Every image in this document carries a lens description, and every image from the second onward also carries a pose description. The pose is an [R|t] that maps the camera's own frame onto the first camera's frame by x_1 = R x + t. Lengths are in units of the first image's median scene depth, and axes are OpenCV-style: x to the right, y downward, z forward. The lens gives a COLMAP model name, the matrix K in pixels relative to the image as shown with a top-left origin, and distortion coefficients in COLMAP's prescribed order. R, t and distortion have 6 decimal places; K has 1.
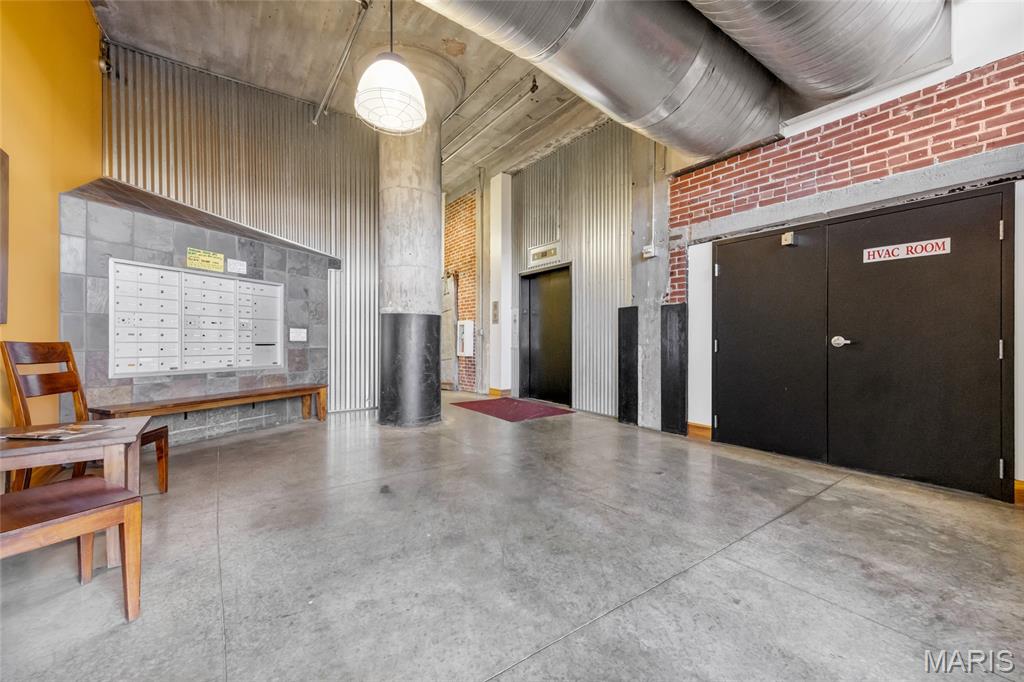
lens RADIAL K [[403.6, 0, 512.8], [0, 403.6, 339.8], [0, 0, 1]] dist [0.007208, -0.000200]
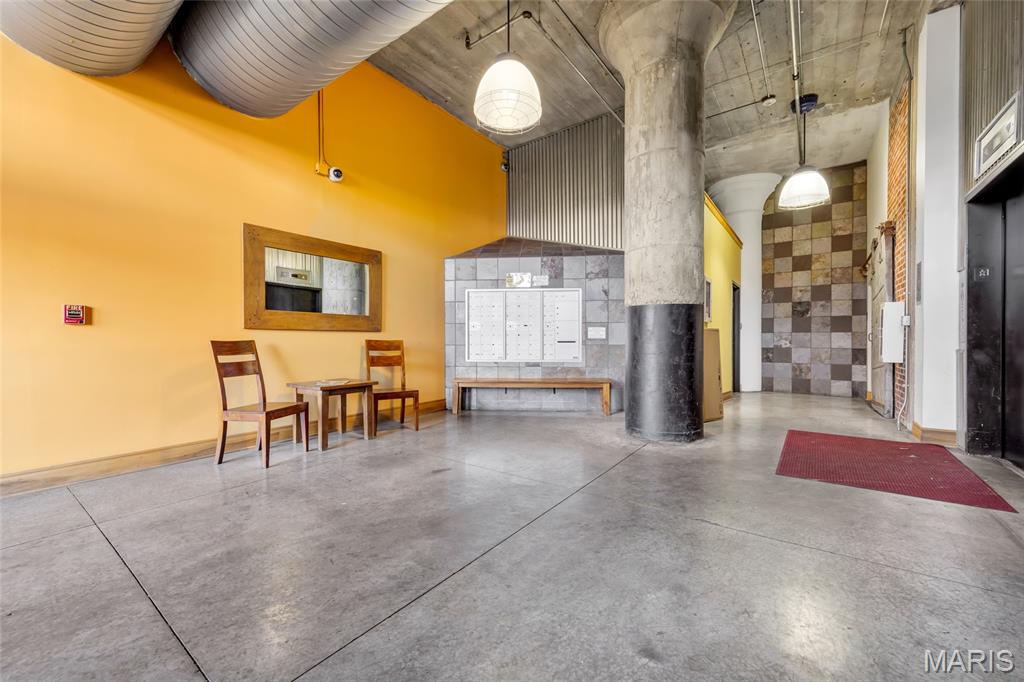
lens RADIAL K [[403.6, 0, 512.8], [0, 403.6, 339.8], [0, 0, 1]] dist [0.007208, -0.000200]
pose [[0.312470, -0.002370, -0.949925, 0.490045], [0.008594, 0.999963, 0.000332, 0.004877], [0.949889, -0.008268, 0.312479, 0.508069]]
